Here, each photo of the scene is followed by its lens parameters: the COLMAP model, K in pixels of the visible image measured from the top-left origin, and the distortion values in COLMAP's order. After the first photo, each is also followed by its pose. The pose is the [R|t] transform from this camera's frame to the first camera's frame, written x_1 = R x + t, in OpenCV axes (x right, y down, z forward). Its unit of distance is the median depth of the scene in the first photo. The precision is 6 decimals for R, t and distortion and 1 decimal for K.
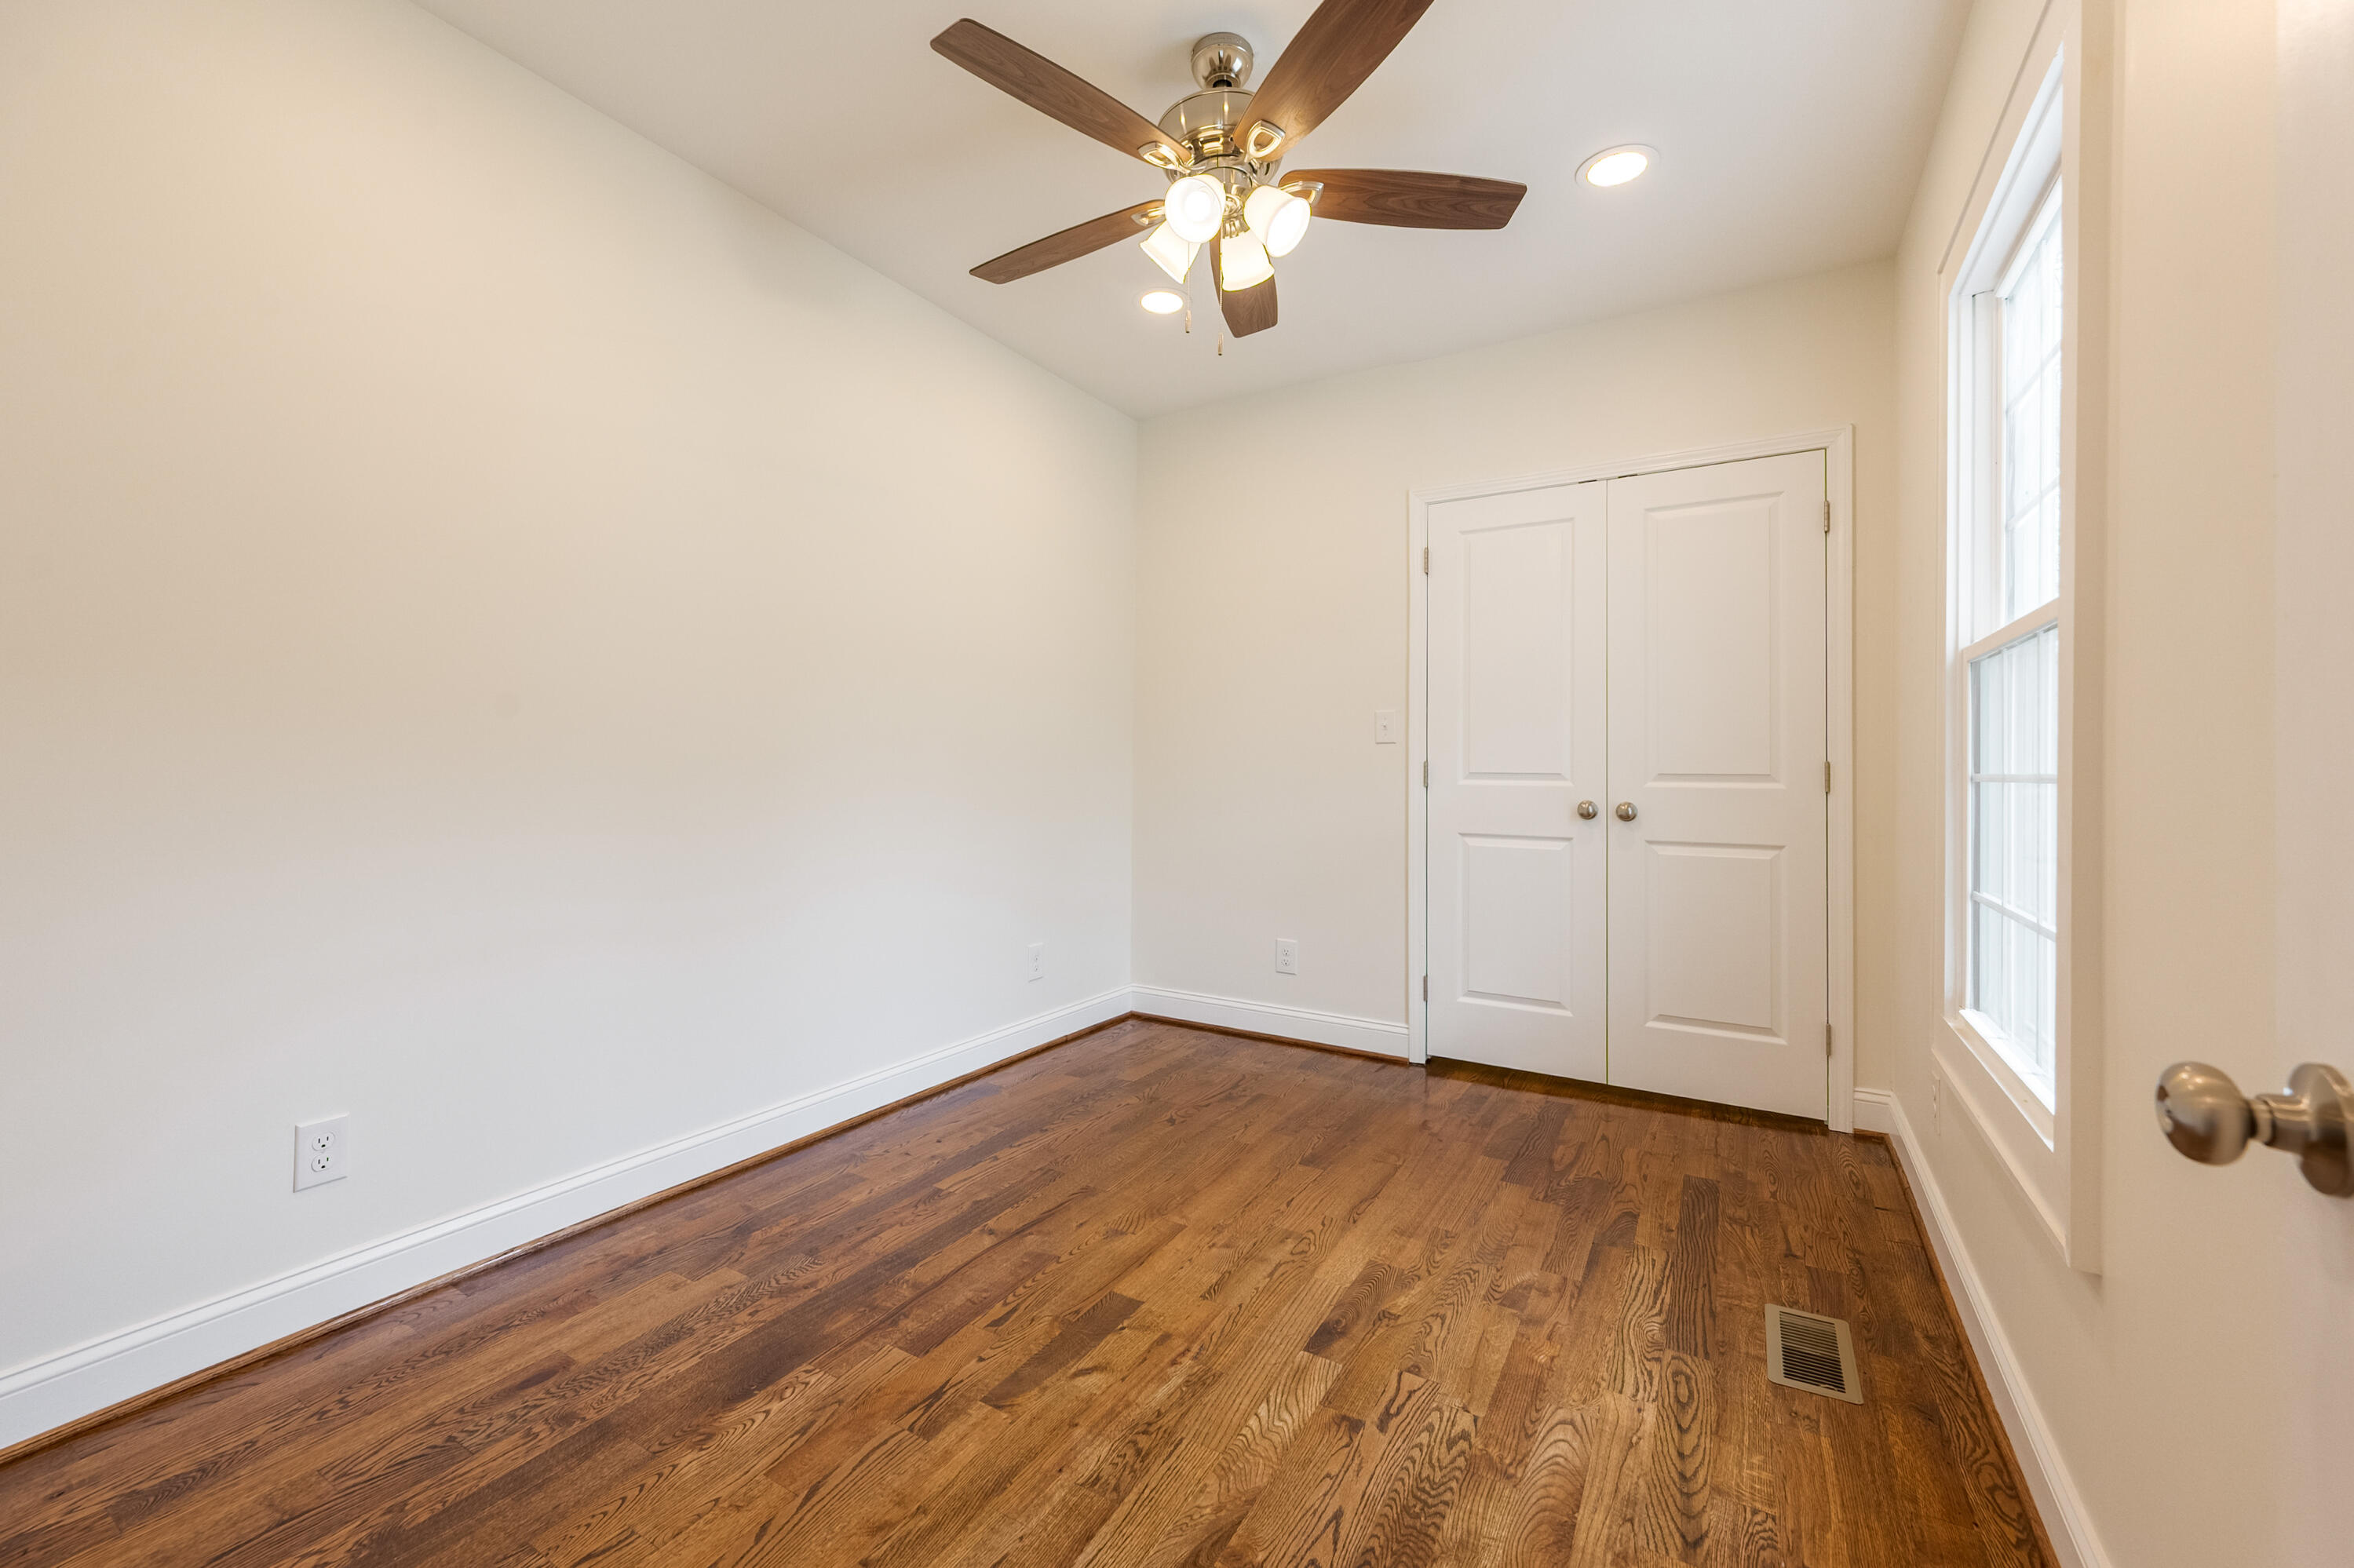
lens RADIAL K [[935.9, 0, 1177.0], [0, 935.9, 784.0], [0, 0, 1]] dist [-0.019192, 0.000098]
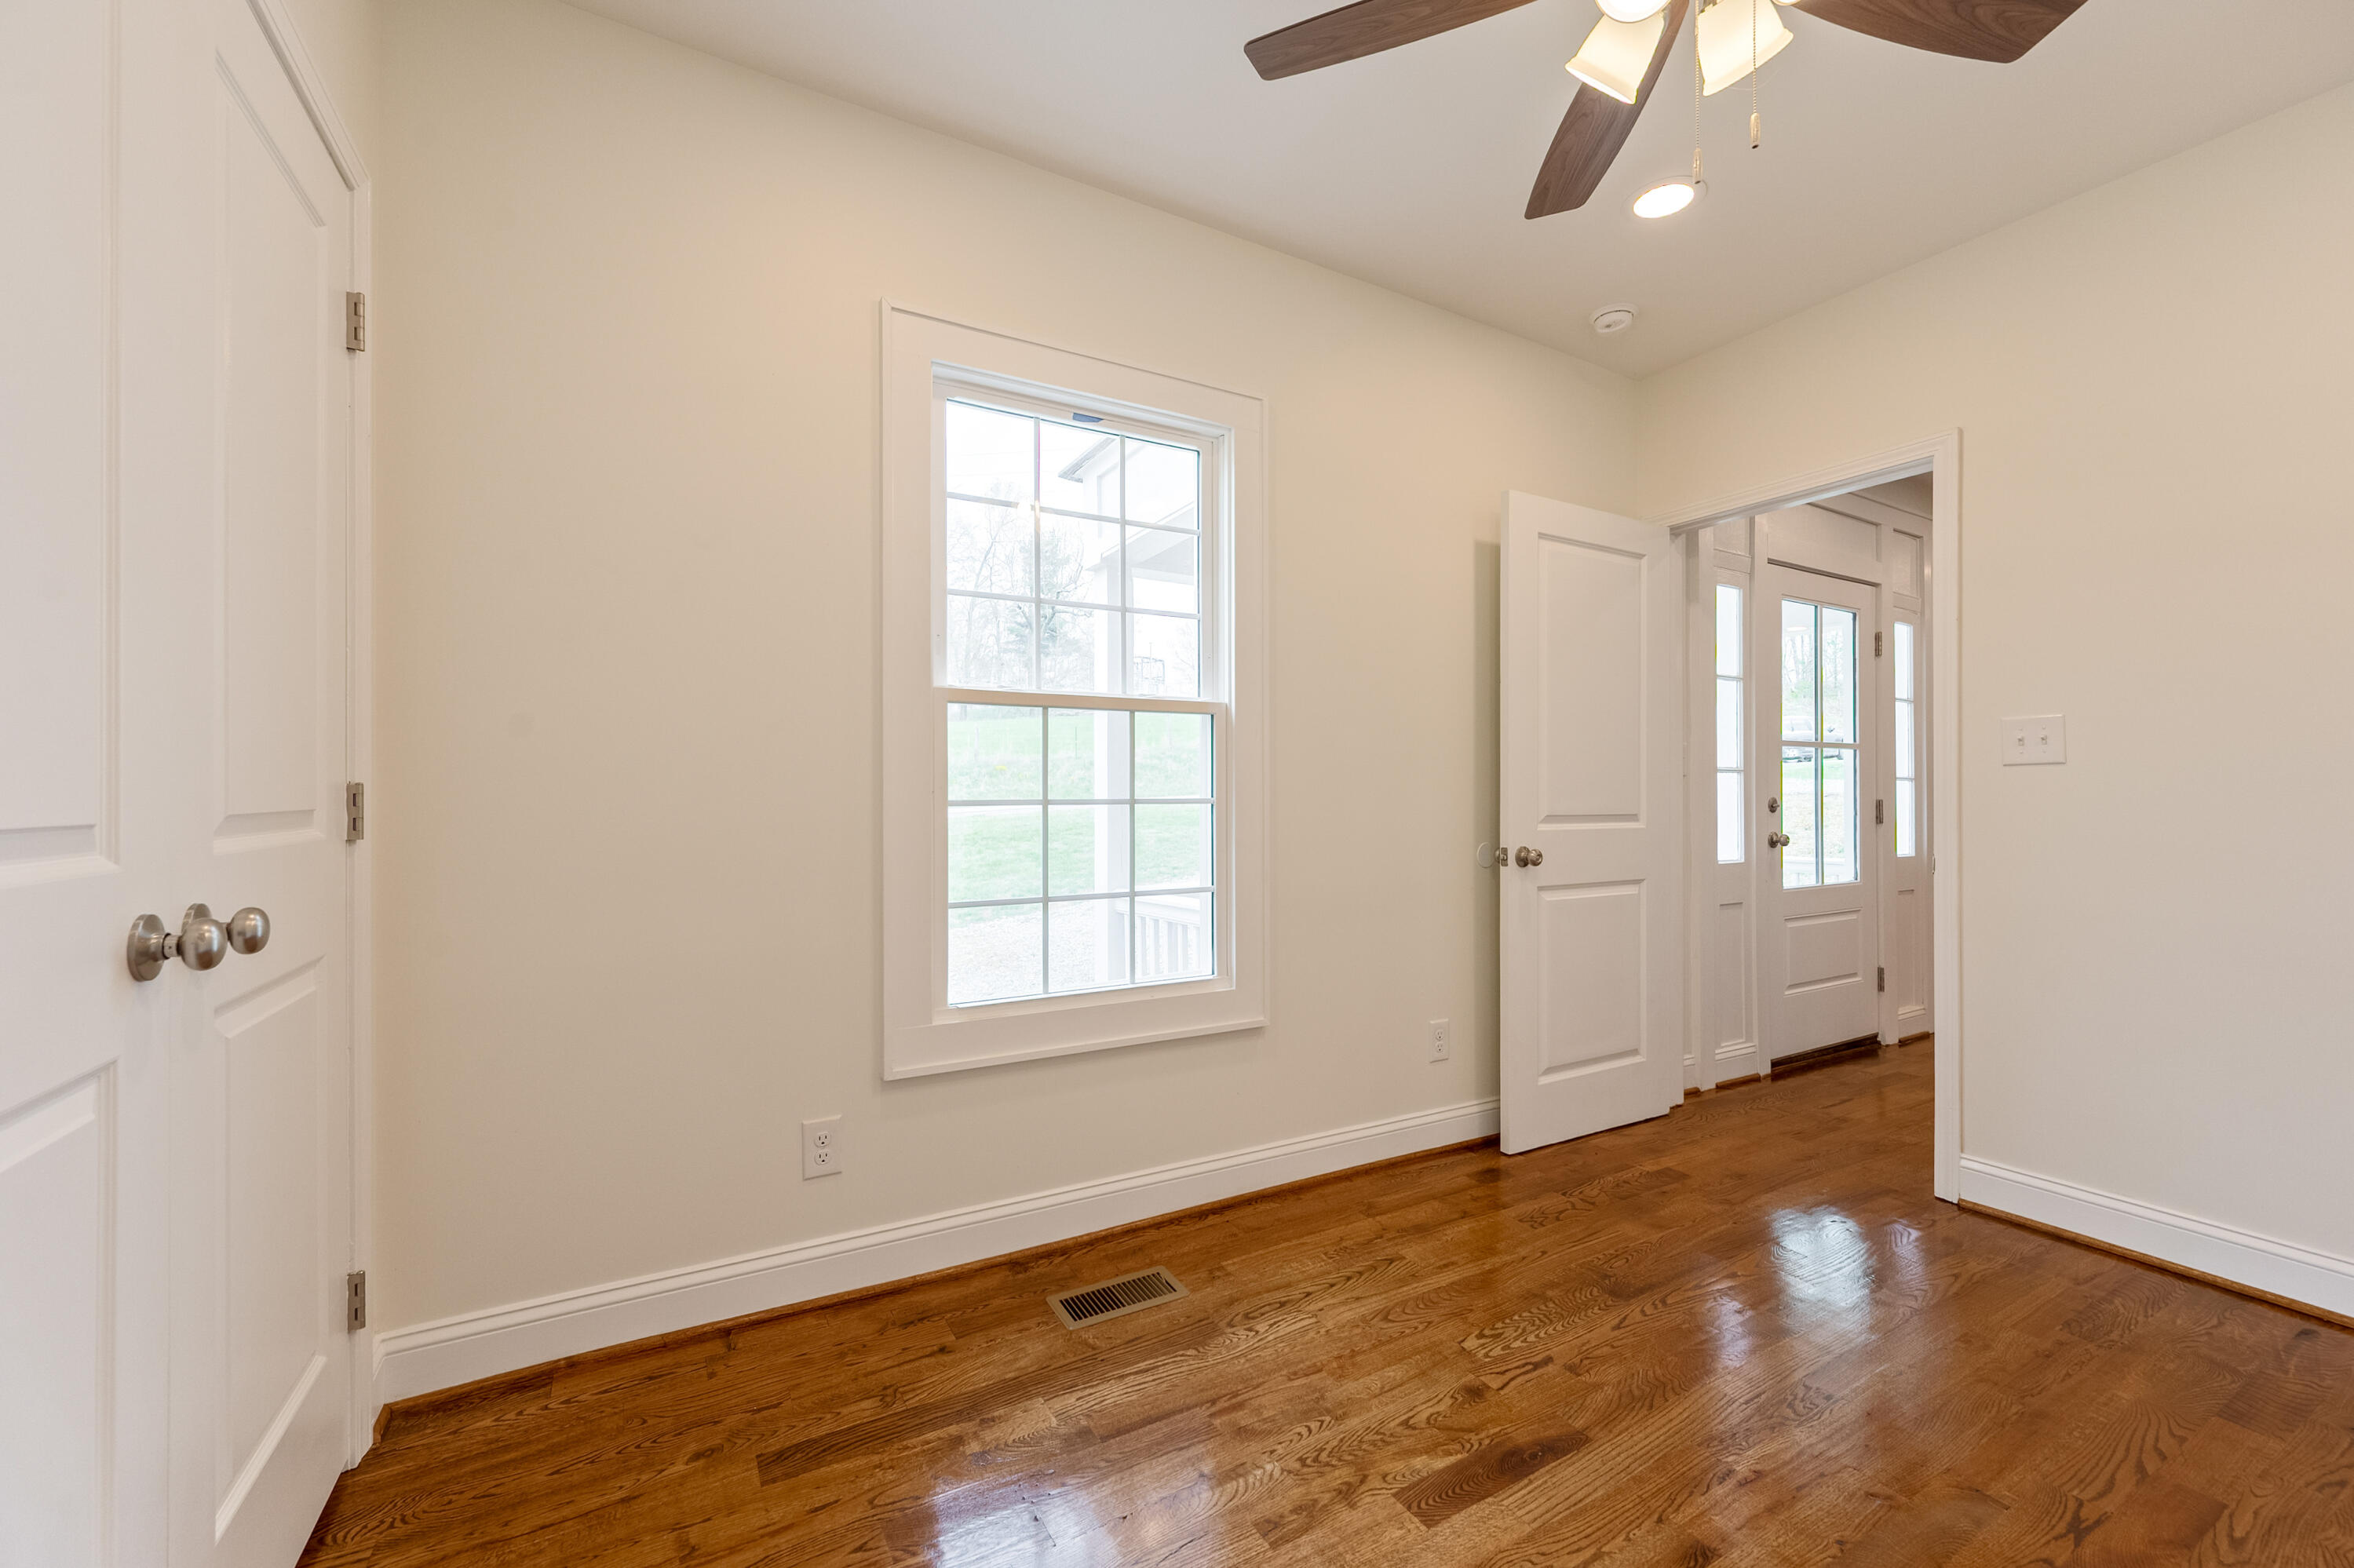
lens RADIAL K [[935.9, 0, 1177.0], [0, 935.9, 784.0], [0, 0, 1]] dist [-0.019192, 0.000098]
pose [[-0.863942, 0.003103, 0.503581, 0.032612], [0.010676, 0.999869, 0.012154, -0.045273], [-0.503477, 0.015877, -0.863862, 2.024725]]
